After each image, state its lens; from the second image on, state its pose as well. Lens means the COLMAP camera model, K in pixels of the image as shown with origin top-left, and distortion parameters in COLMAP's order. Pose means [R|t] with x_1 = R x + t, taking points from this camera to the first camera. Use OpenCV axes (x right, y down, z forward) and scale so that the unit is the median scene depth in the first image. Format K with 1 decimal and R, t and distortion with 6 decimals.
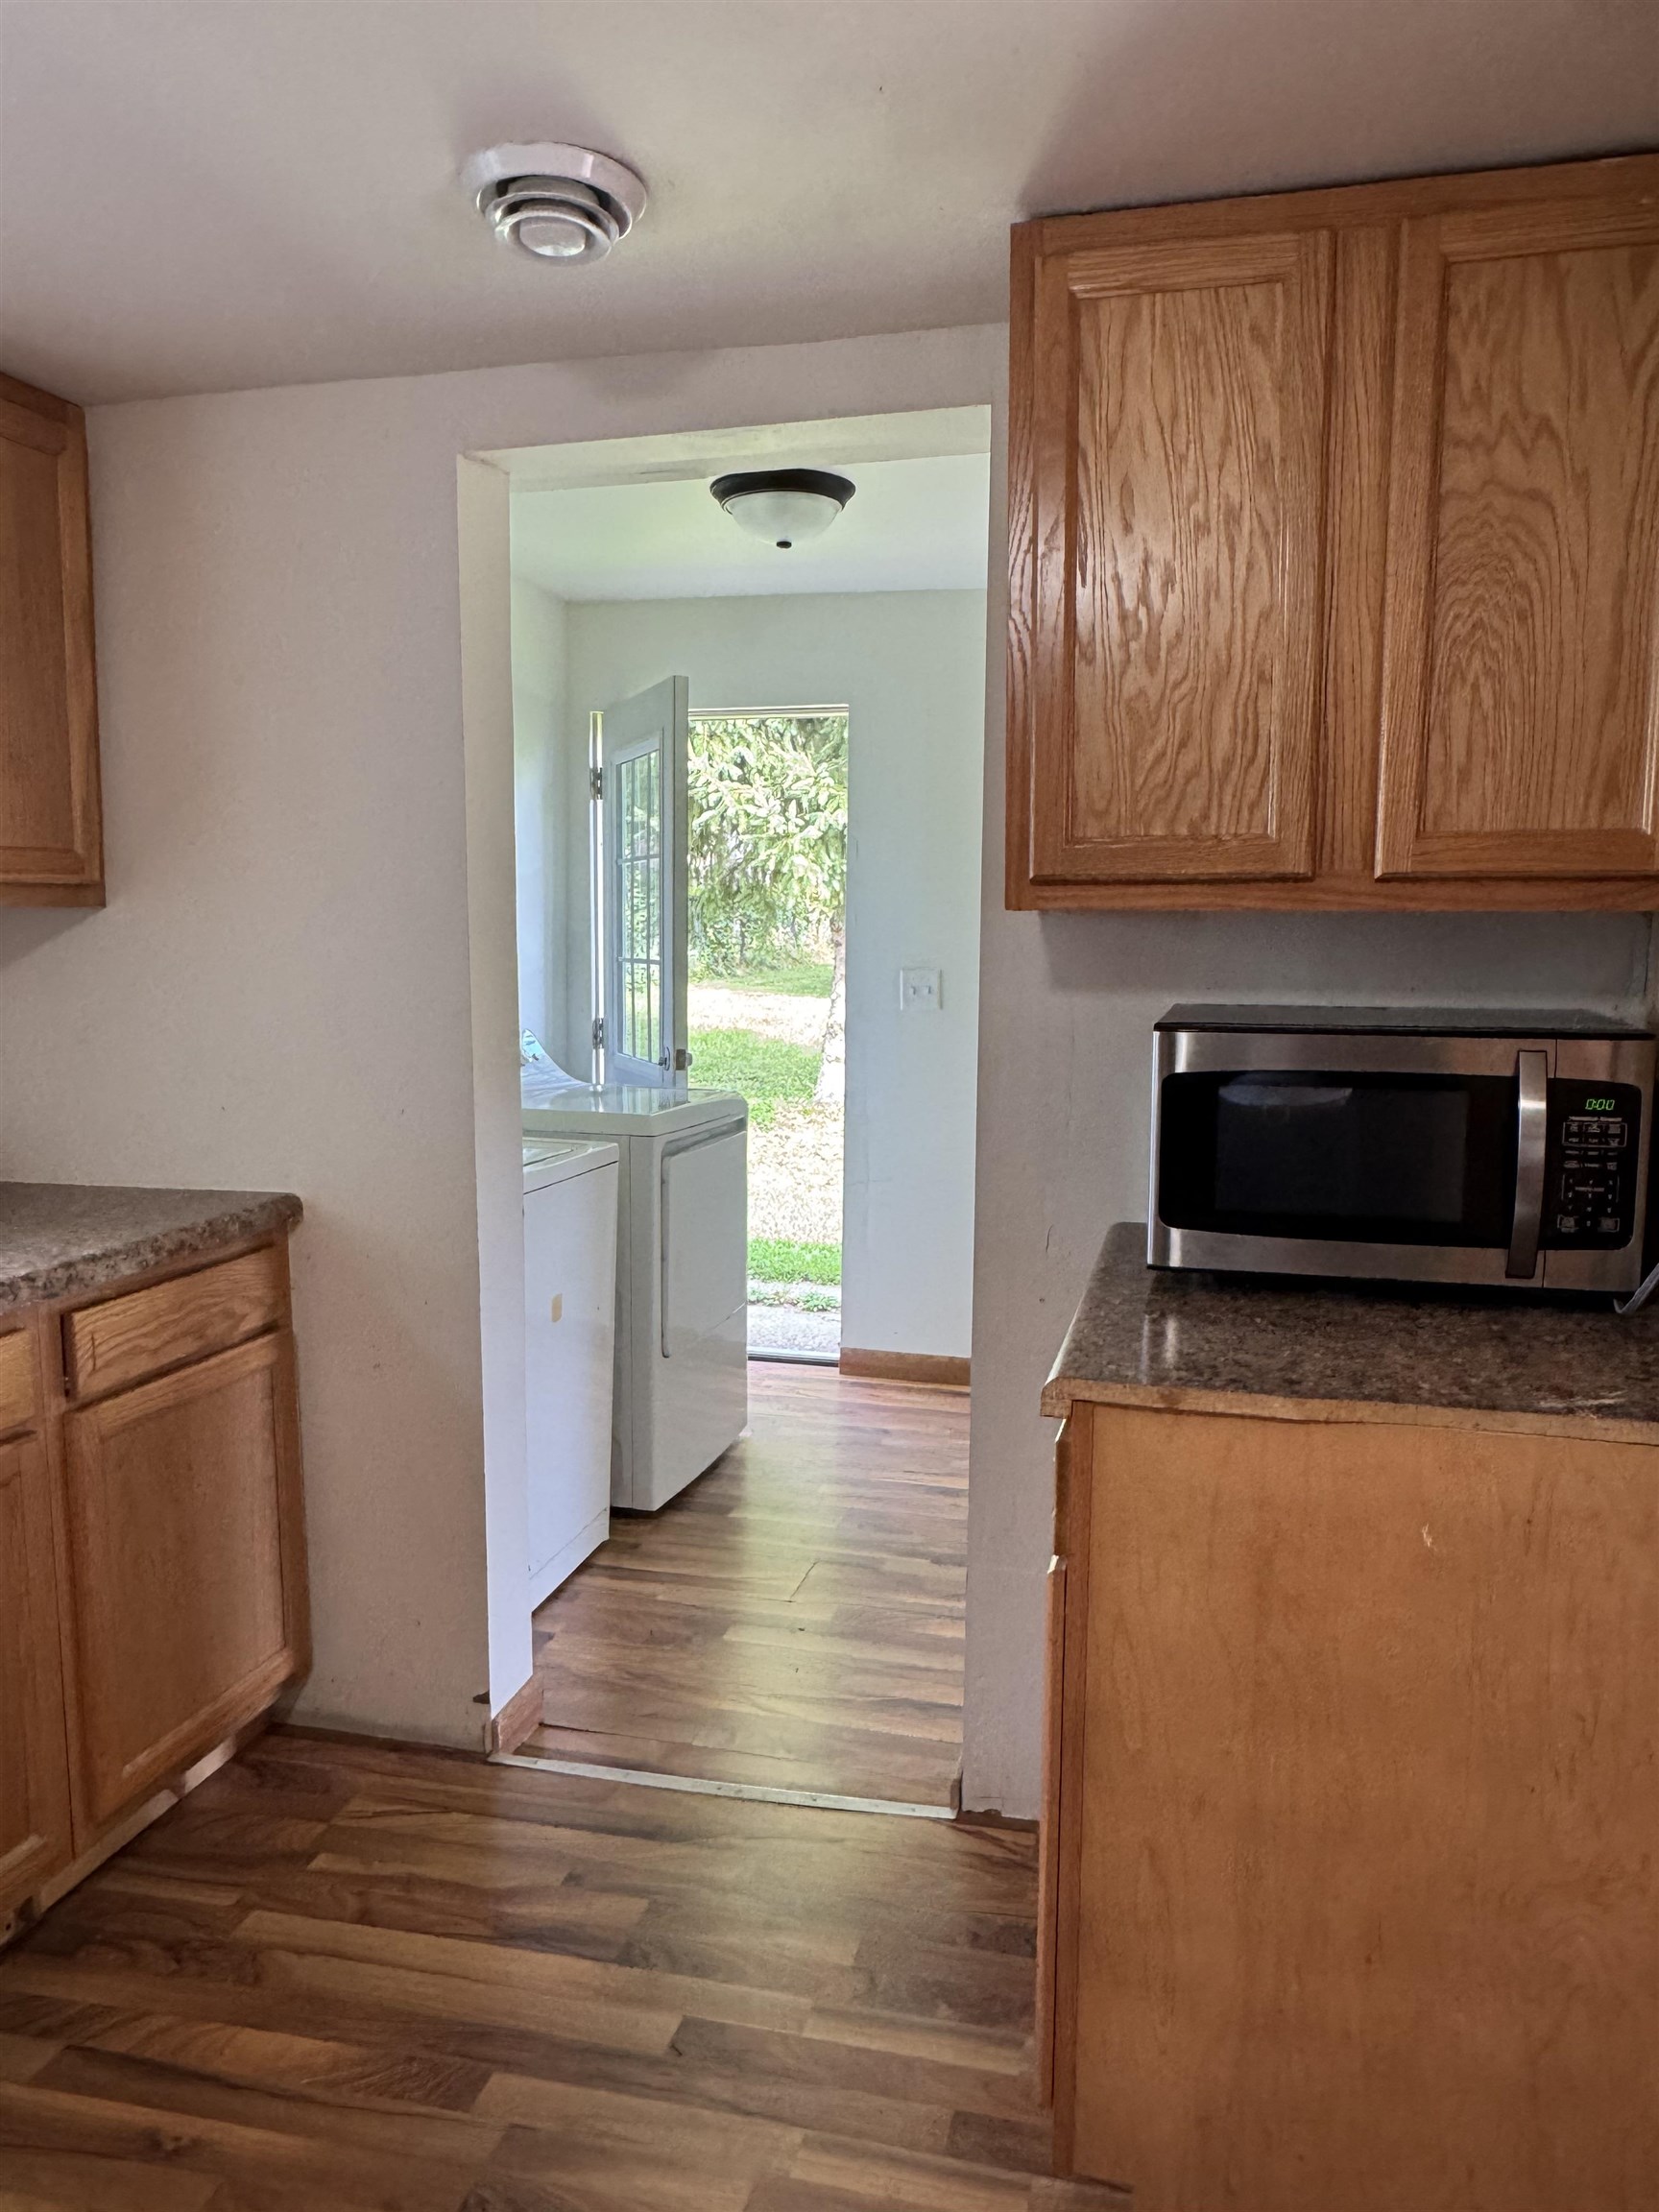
lens RADIAL K [[1562.0, 0, 833.9], [0, 1562.0, 1105.2], [0, 0, 1]] dist [-0.014217, -0.001552]
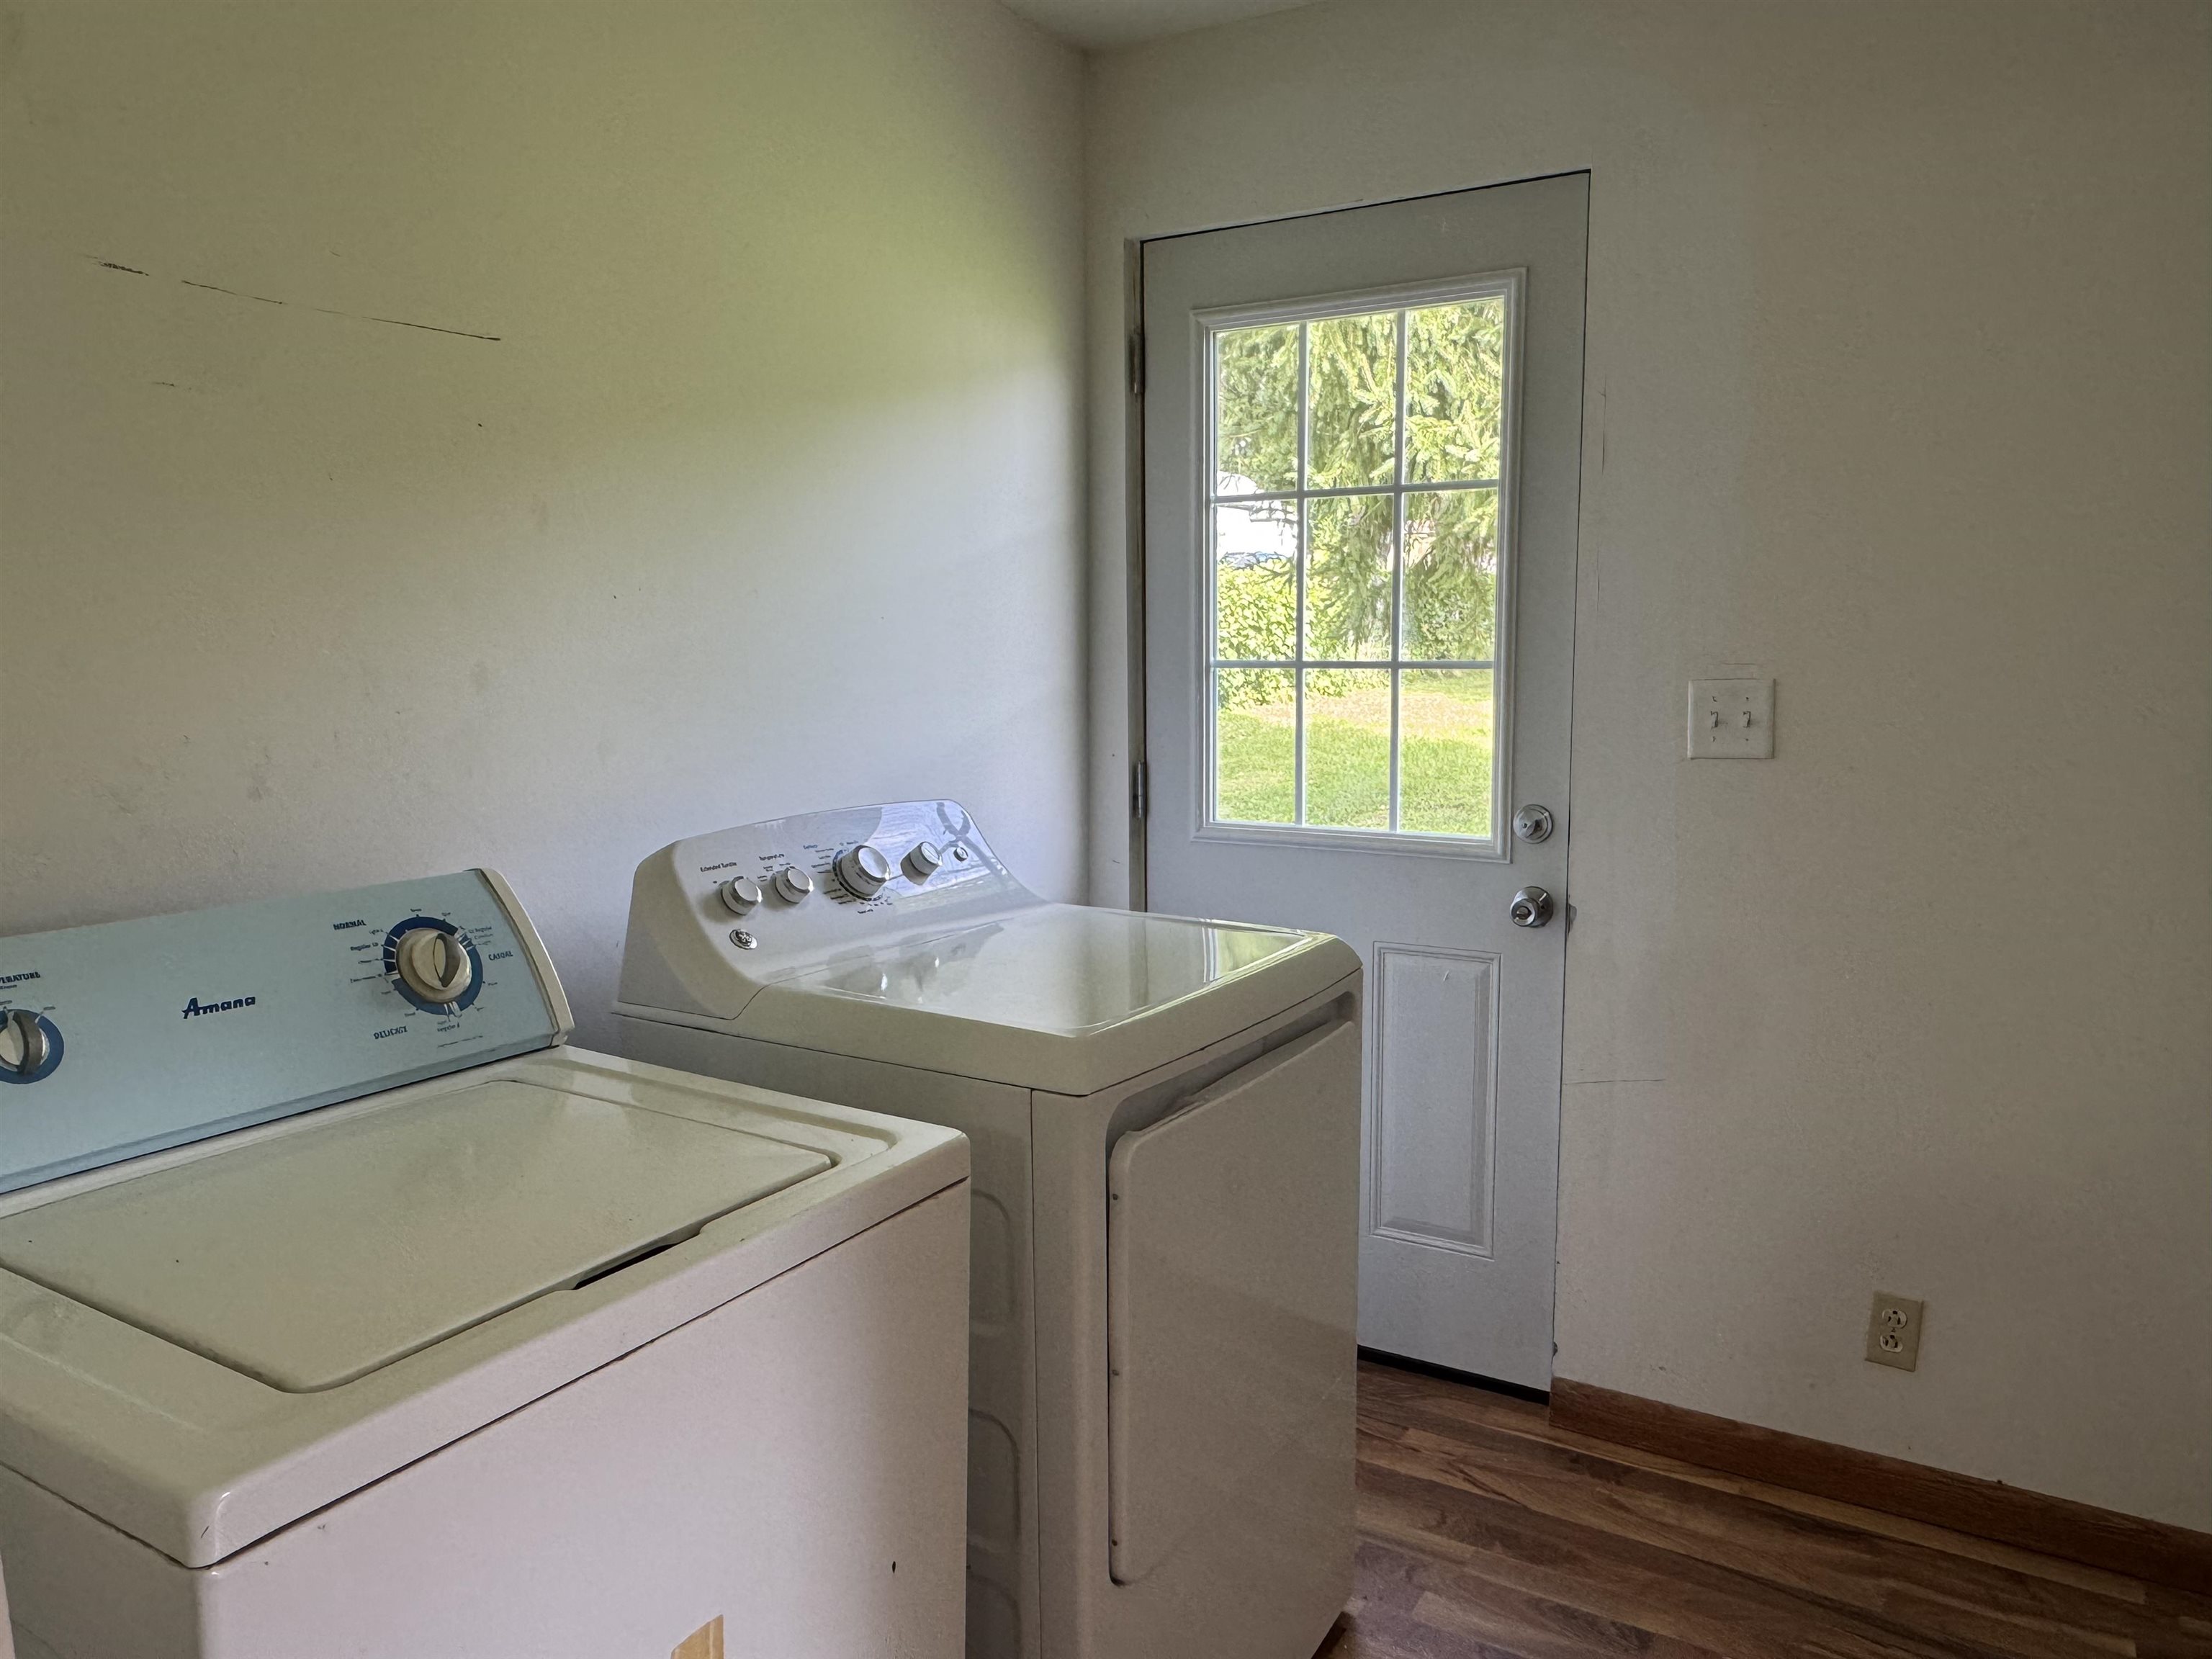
lens RADIAL K [[1562.0, 0, 1105.4], [0, 1562.0, 827.2], [0, 0, 1]] dist [-0.014217, -0.001552]
pose [[0.957732, 0.015263, -0.287258, 0.004596], [-0.010777, 0.999794, 0.017191, -0.024455], [0.287461, -0.013368, 0.957699, 0.246267]]
